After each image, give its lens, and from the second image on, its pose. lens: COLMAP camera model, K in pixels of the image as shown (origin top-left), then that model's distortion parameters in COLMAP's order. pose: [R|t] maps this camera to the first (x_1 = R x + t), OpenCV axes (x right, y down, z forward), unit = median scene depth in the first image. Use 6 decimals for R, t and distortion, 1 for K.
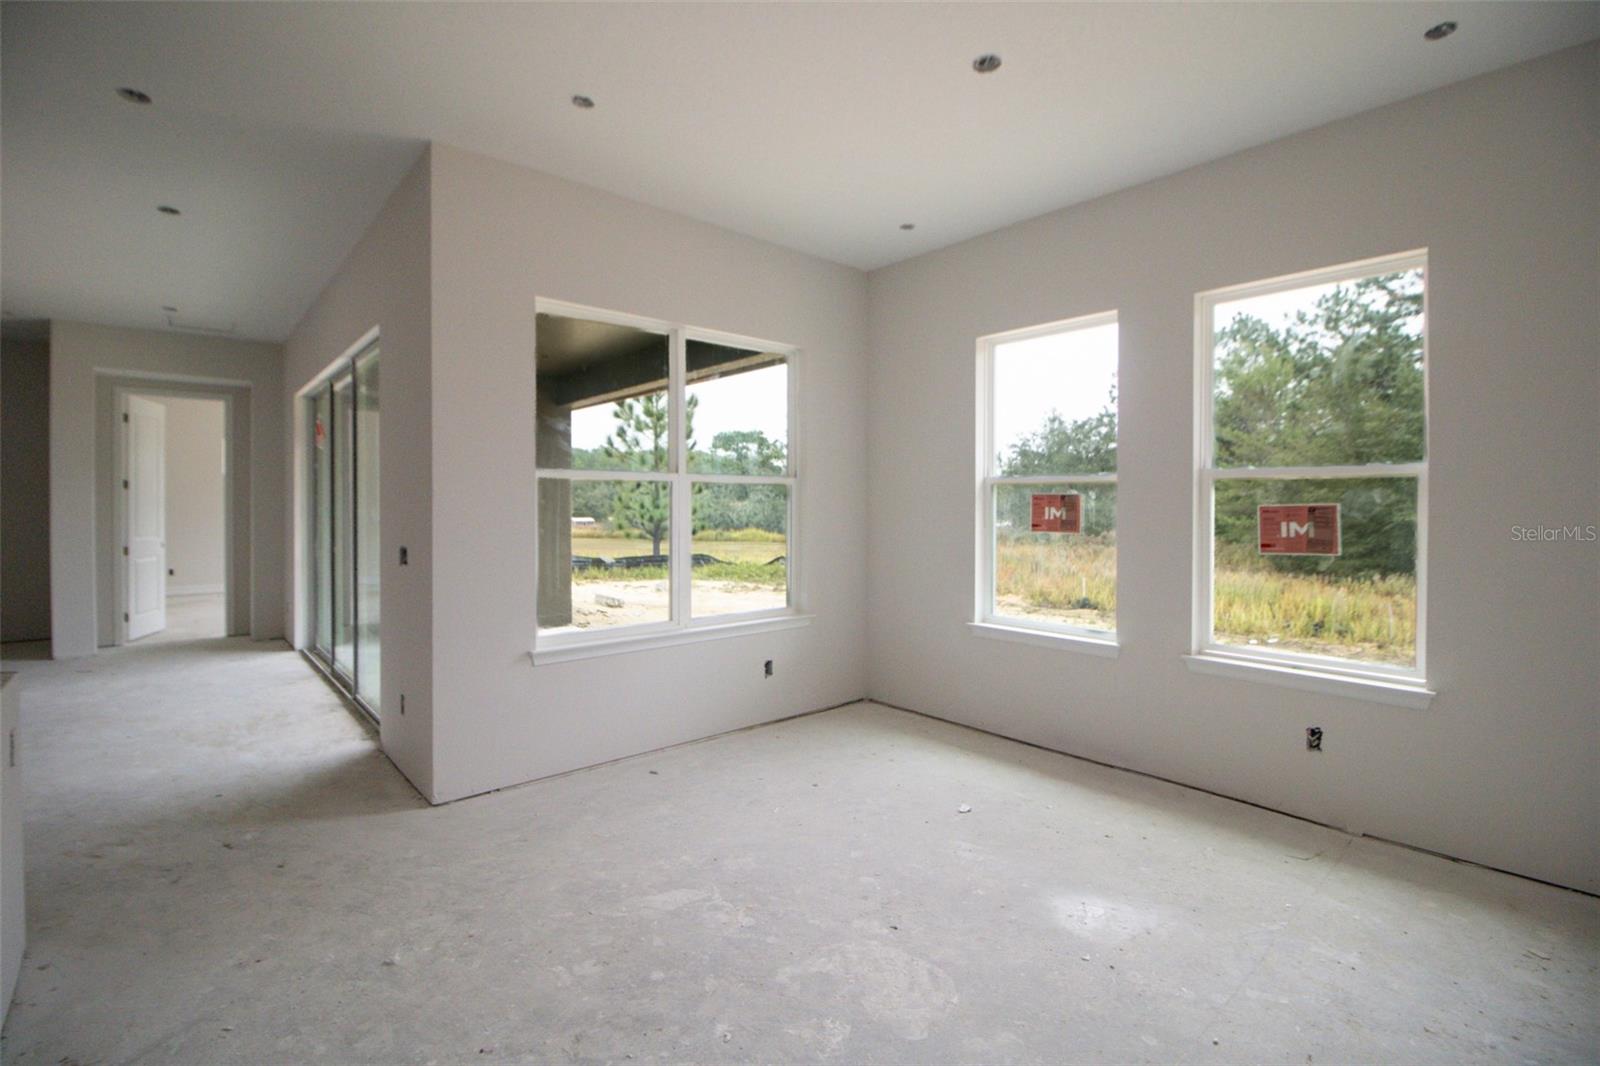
lens RADIAL K [[732.6, 0, 795.6], [0, 732.6, 517.5], [0, 0, 1]] dist [-0.011377, -0.002806]
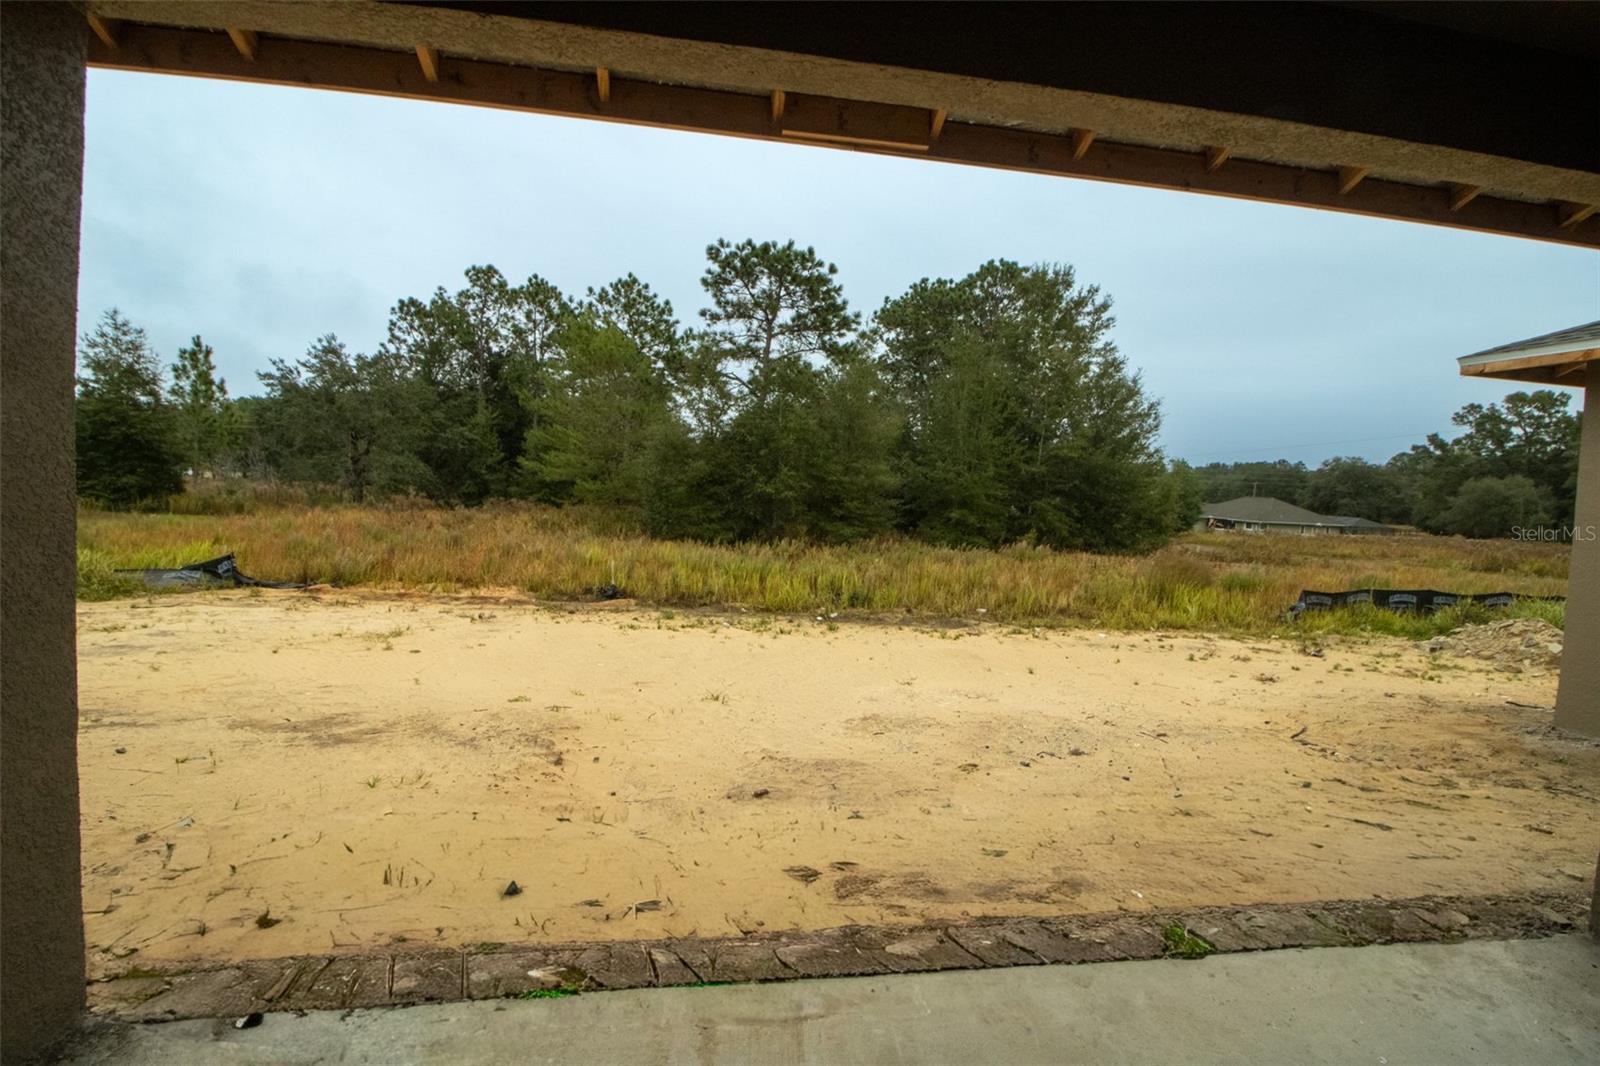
lens RADIAL K [[732.6, 0, 809.6], [0, 732.6, 522.6], [0, 0, 1]] dist [-0.011377, -0.002806]
pose [[0.525196, -0.023085, 0.850668, -0.062525], [-0.036272, 0.998116, 0.049480, -0.002958], [-0.850208, -0.056842, 0.523369, 0.127217]]
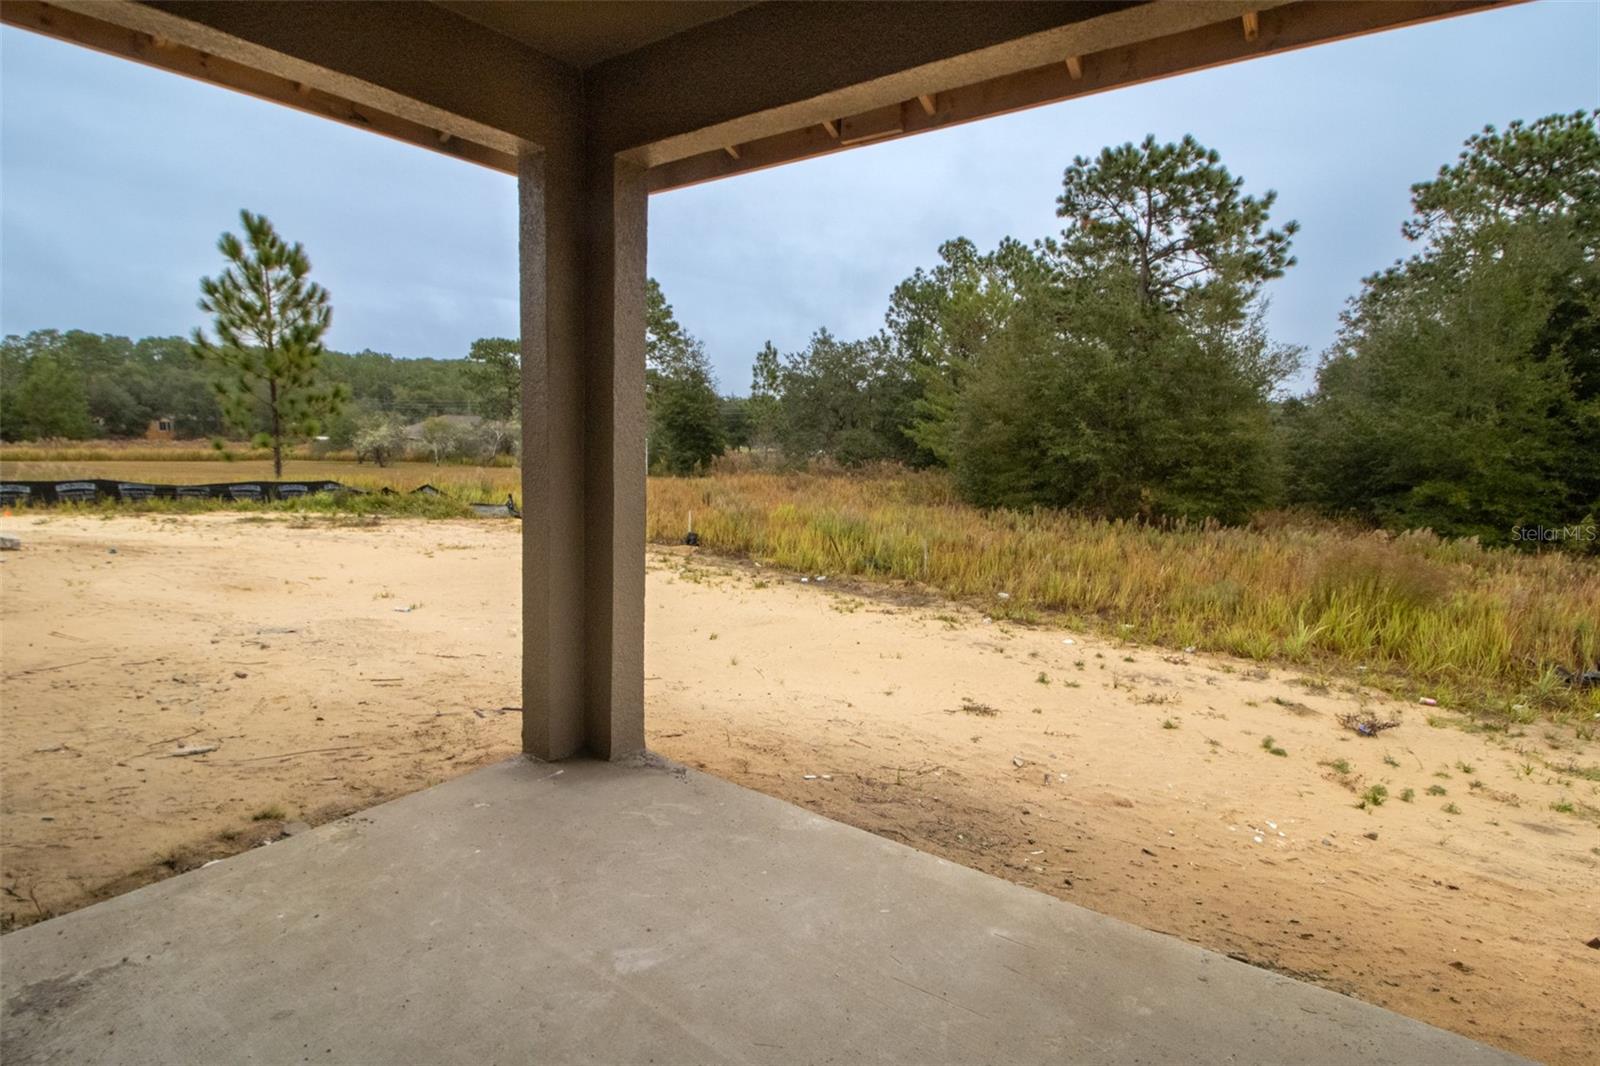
lens RADIAL K [[782.5, 0, 801.7], [0, 782.5, 532.2], [0, 0, 1]] dist [-0.003654, -0.001206]
pose [[0.973207, -0.005192, 0.229870, 0.101351], [-0.020774, 0.993670, 0.110397, -0.000450], [-0.228988, -0.112215, 0.966940, 0.008751]]
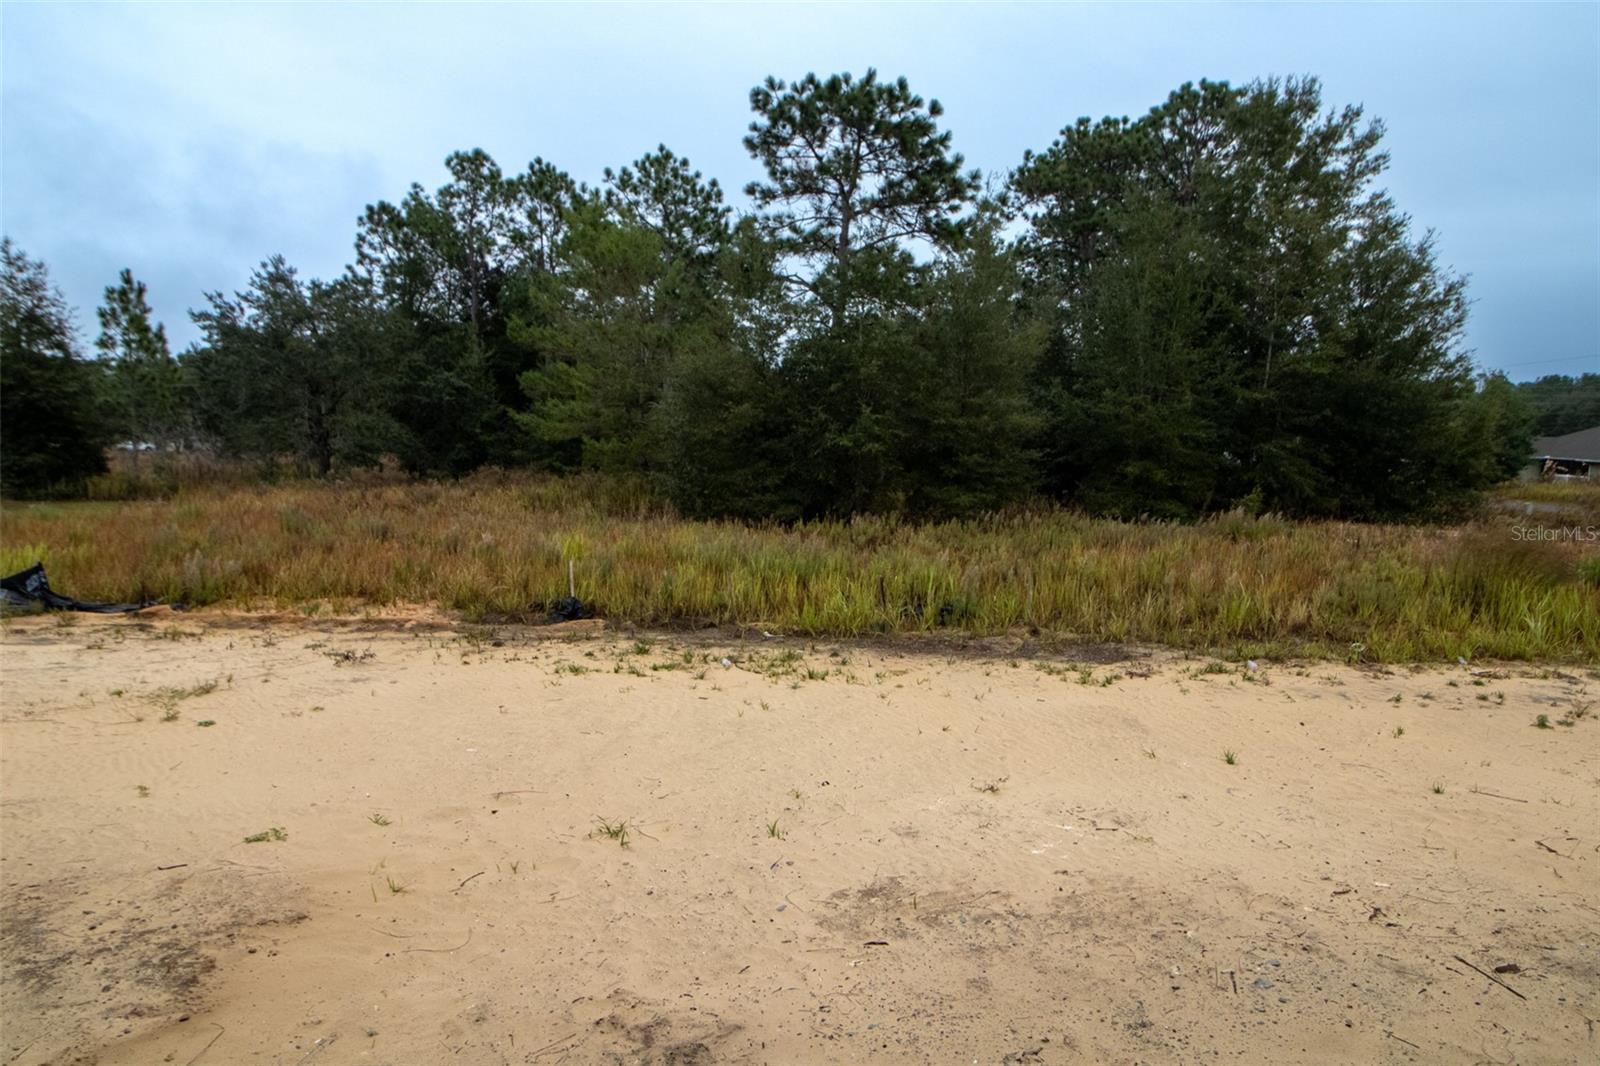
lens RADIAL K [[992.2, 0, 803.9], [0, 992.2, 521.3], [0, 0, 1]] dist [-0.004453, 0.002290]
pose [[0.636994, -0.069076, 0.767768, -0.018444], [0.001651, 0.996097, 0.088249, -0.003649], [-0.770867, -0.054946, 0.634622, 0.134127]]
